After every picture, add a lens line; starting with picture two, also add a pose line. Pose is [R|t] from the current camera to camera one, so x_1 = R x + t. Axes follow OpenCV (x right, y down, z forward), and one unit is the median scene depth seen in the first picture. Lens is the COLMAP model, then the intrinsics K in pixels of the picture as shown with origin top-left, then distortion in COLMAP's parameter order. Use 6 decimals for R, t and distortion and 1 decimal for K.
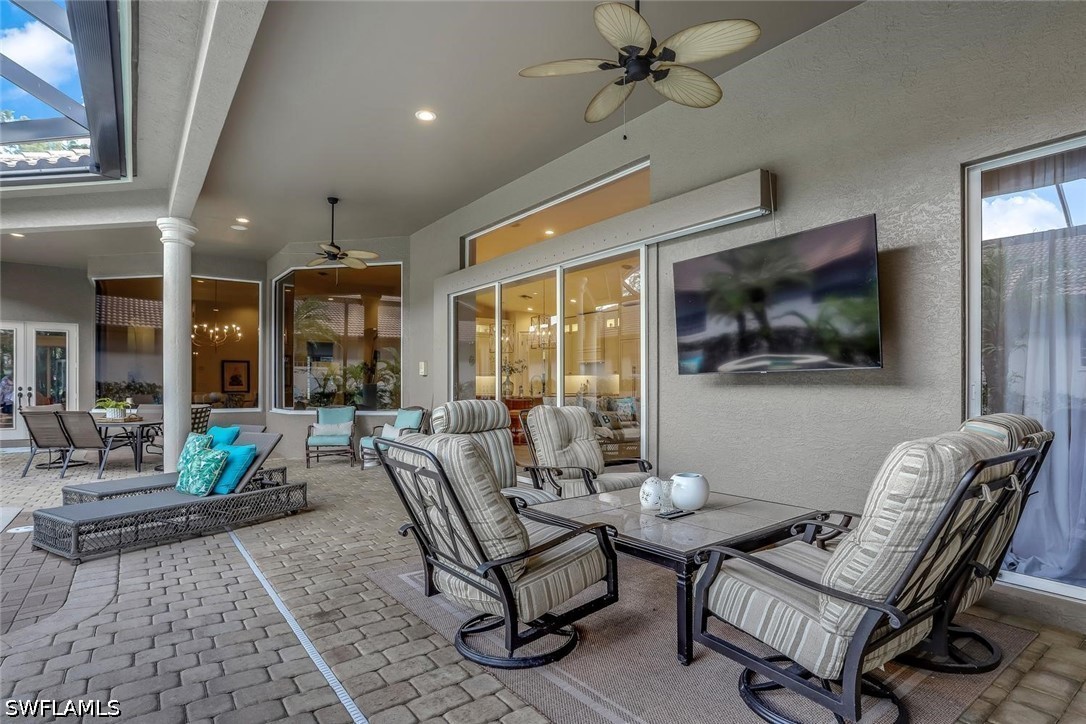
lens RADIAL K [[556.8, 0, 538.3], [0, 556.8, 371.3], [0, 0, 1]] dist [-0.052322, 0.027295]
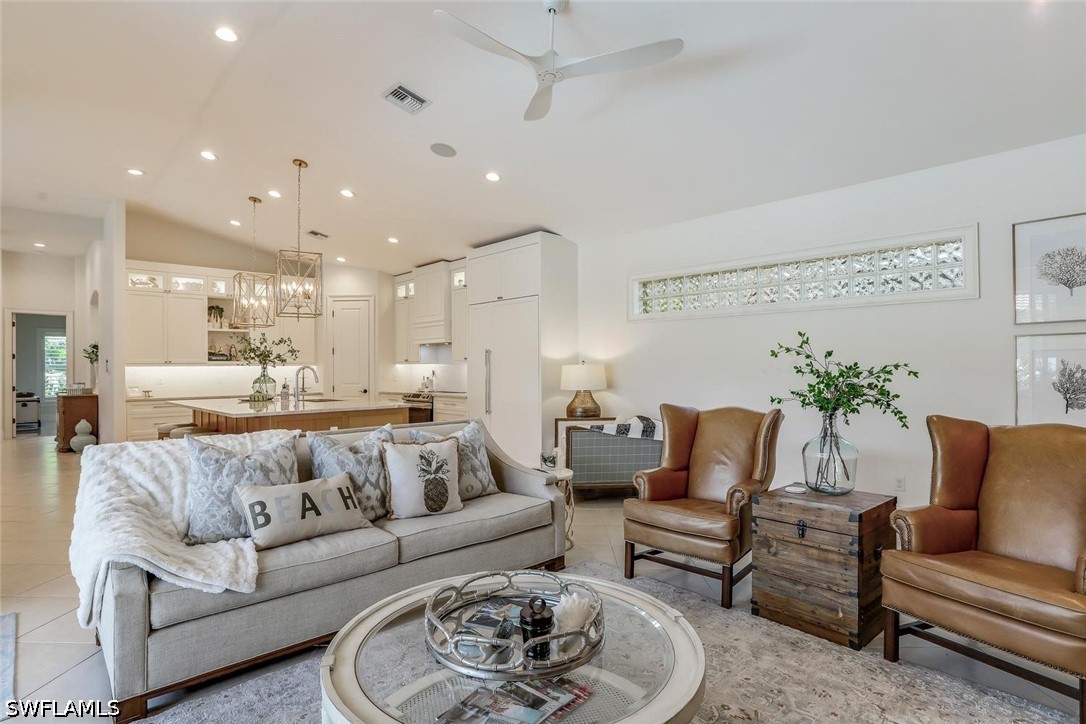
lens RADIAL K [[556.8, 0, 538.3], [0, 556.8, 371.3], [0, 0, 1]] dist [-0.052322, 0.027295]
pose [[0.992015, -0.008710, 0.125823, 0.126987], [0.005120, 0.999571, 0.028833, -0.001491], [-0.126020, -0.027958, 0.991634, 0.344226]]
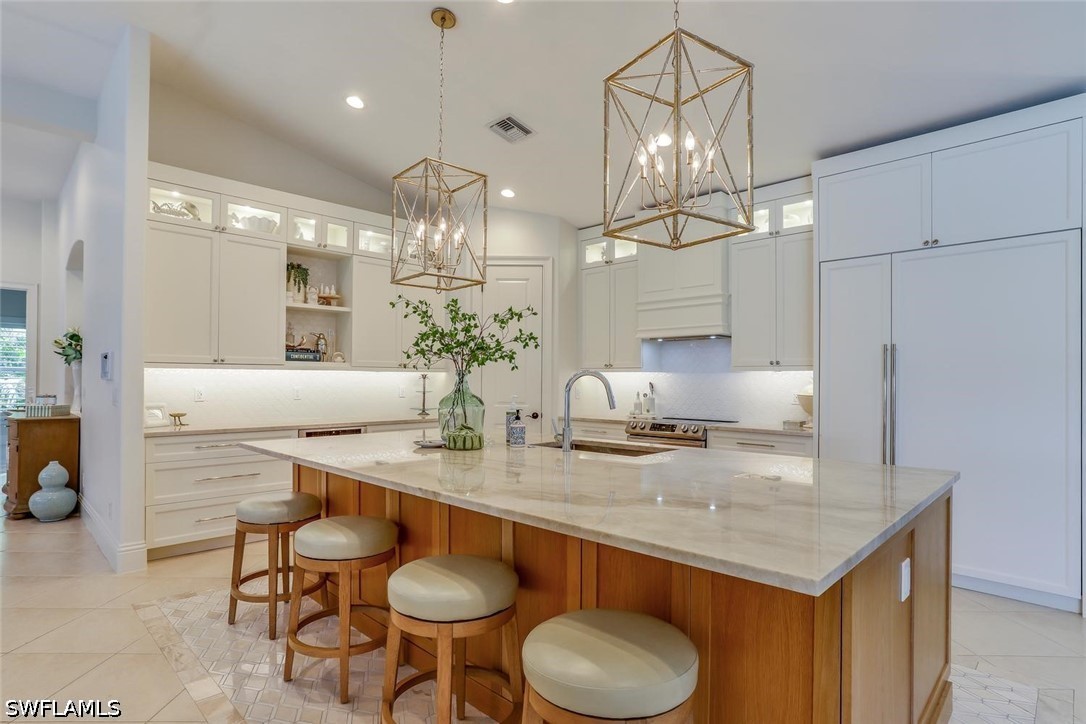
lens RADIAL K [[562.7, 0, 537.6], [0, 562.7, 383.4], [0, 0, 1]] dist [-0.053719, 0.028608]
pose [[0.987348, 0.004406, 0.158510, -0.051751], [-0.009083, 0.999544, 0.028796, 0.005095], [-0.158311, -0.029872, 0.986937, 0.615629]]
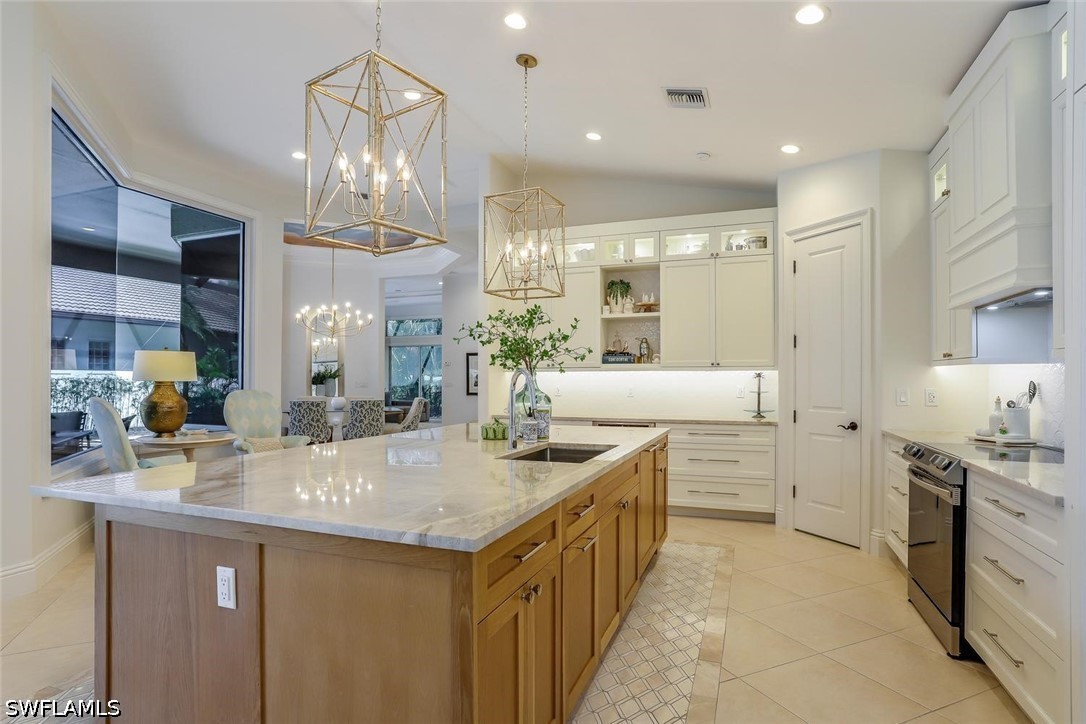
lens RADIAL K [[565.8, 0, 534.6], [0, 565.8, 378.0], [0, 0, 1]] dist [-0.056865, 0.028638]
pose [[0.540372, -0.001187, -0.841425, 0.163666], [0.019655, 0.999744, 0.011212, 0.007209], [0.841197, -0.022597, 0.540257, 0.707276]]
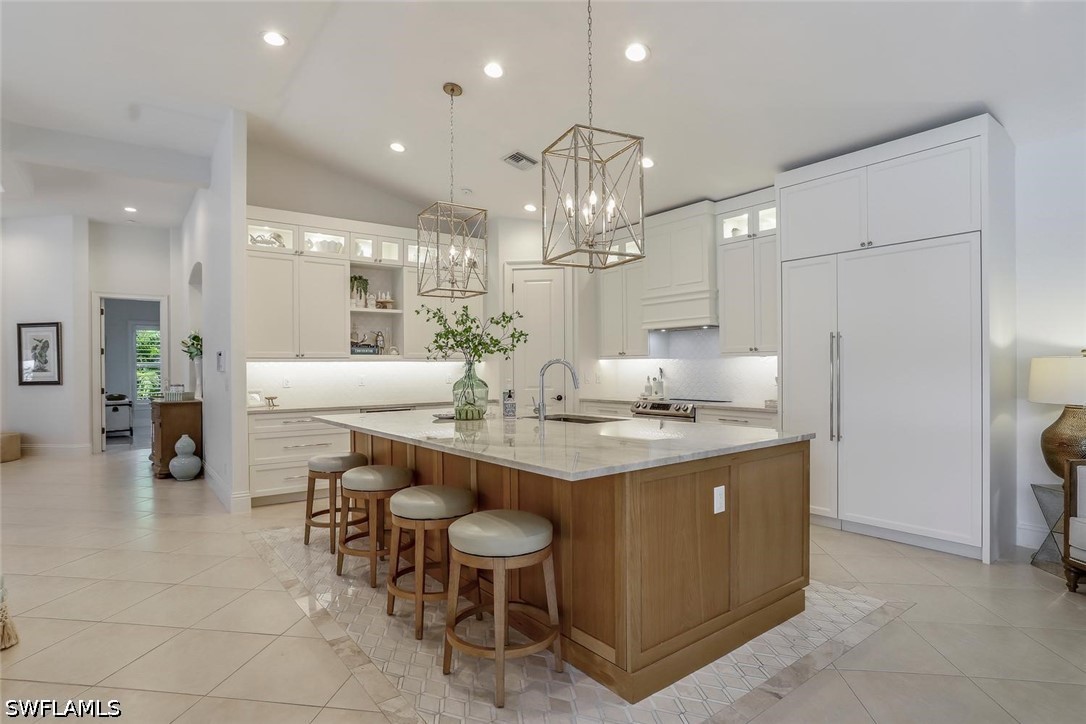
lens RADIAL K [[565.8, 0, 534.6], [0, 565.8, 378.0], [0, 0, 1]] dist [-0.056865, 0.028638]
pose [[0.999873, -0.008728, 0.013356, -0.016767], [0.008166, 0.999103, 0.041555, 0.003683], [-0.013707, -0.041440, 0.999047, 0.547075]]
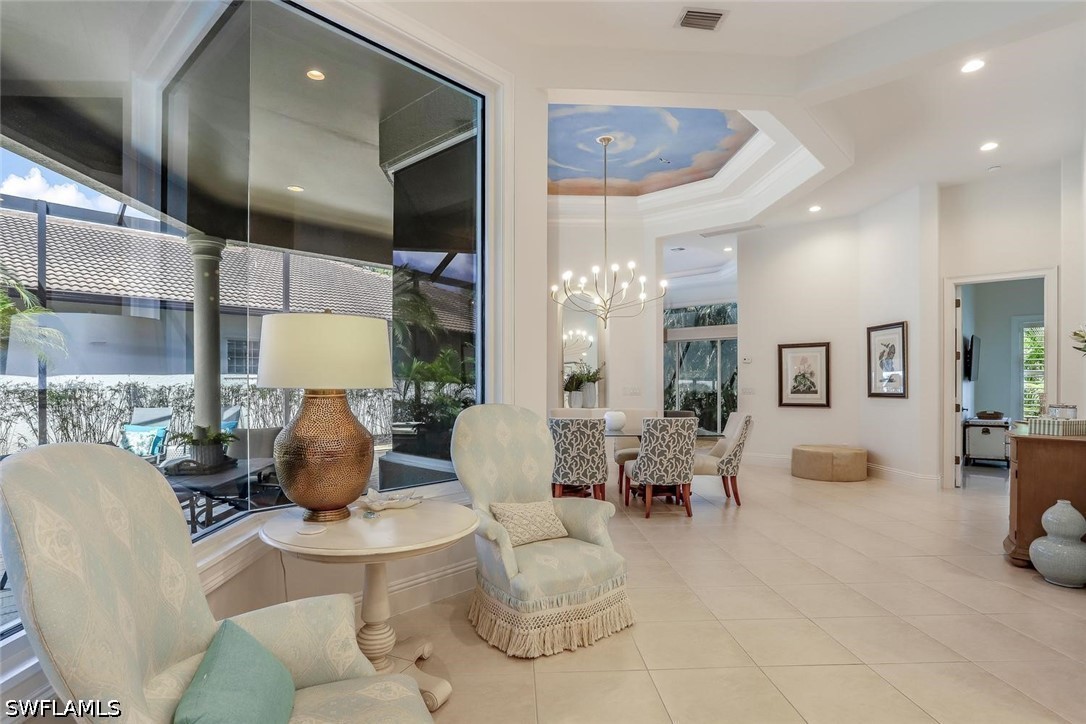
lens RADIAL K [[562.7, 0, 537.6], [0, 562.7, 383.4], [0, 0, 1]] dist [-0.053719, 0.028608]
pose [[0.202306, -0.000201, -0.979322, -0.106310], [0.025533, 0.999661, 0.005069, 0.007786], [0.978990, -0.026031, 0.202242, 0.726309]]
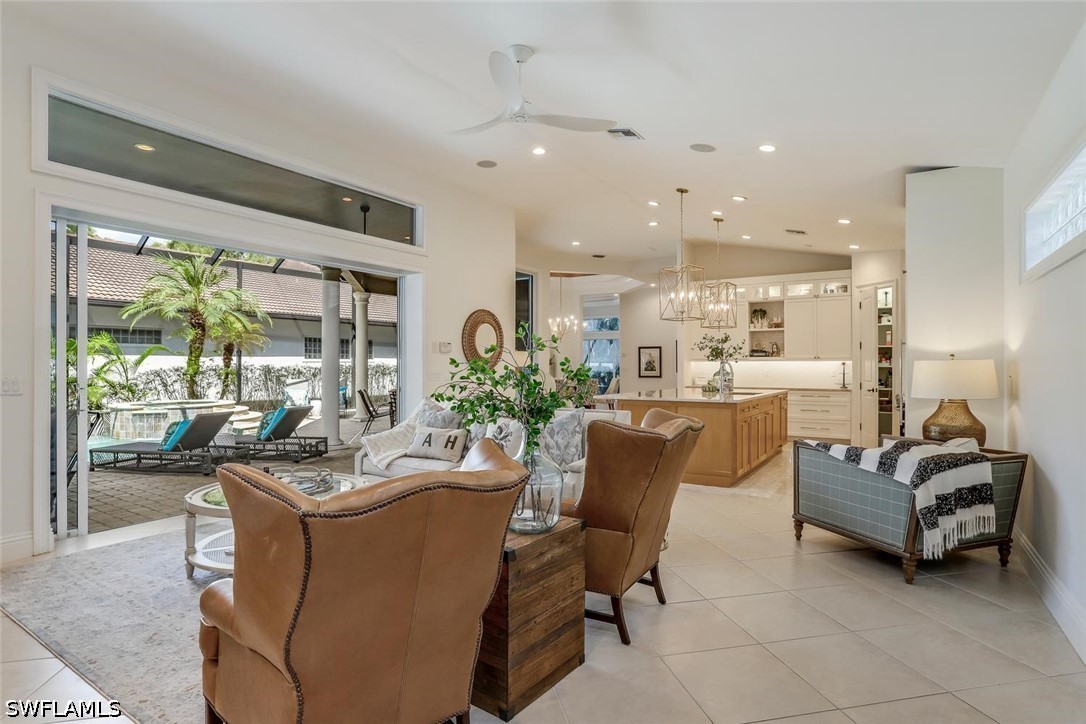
lens RADIAL K [[557.7, 0, 543.0], [0, 557.7, 362.0], [0, 0, 1]] dist [-0.053068, 0.026558]
pose [[0.360999, -0.005639, -0.932549, 0.401970], [0.020879, 0.999780, 0.002037, 0.002031], [0.932333, -0.020206, 0.361037, 0.476023]]
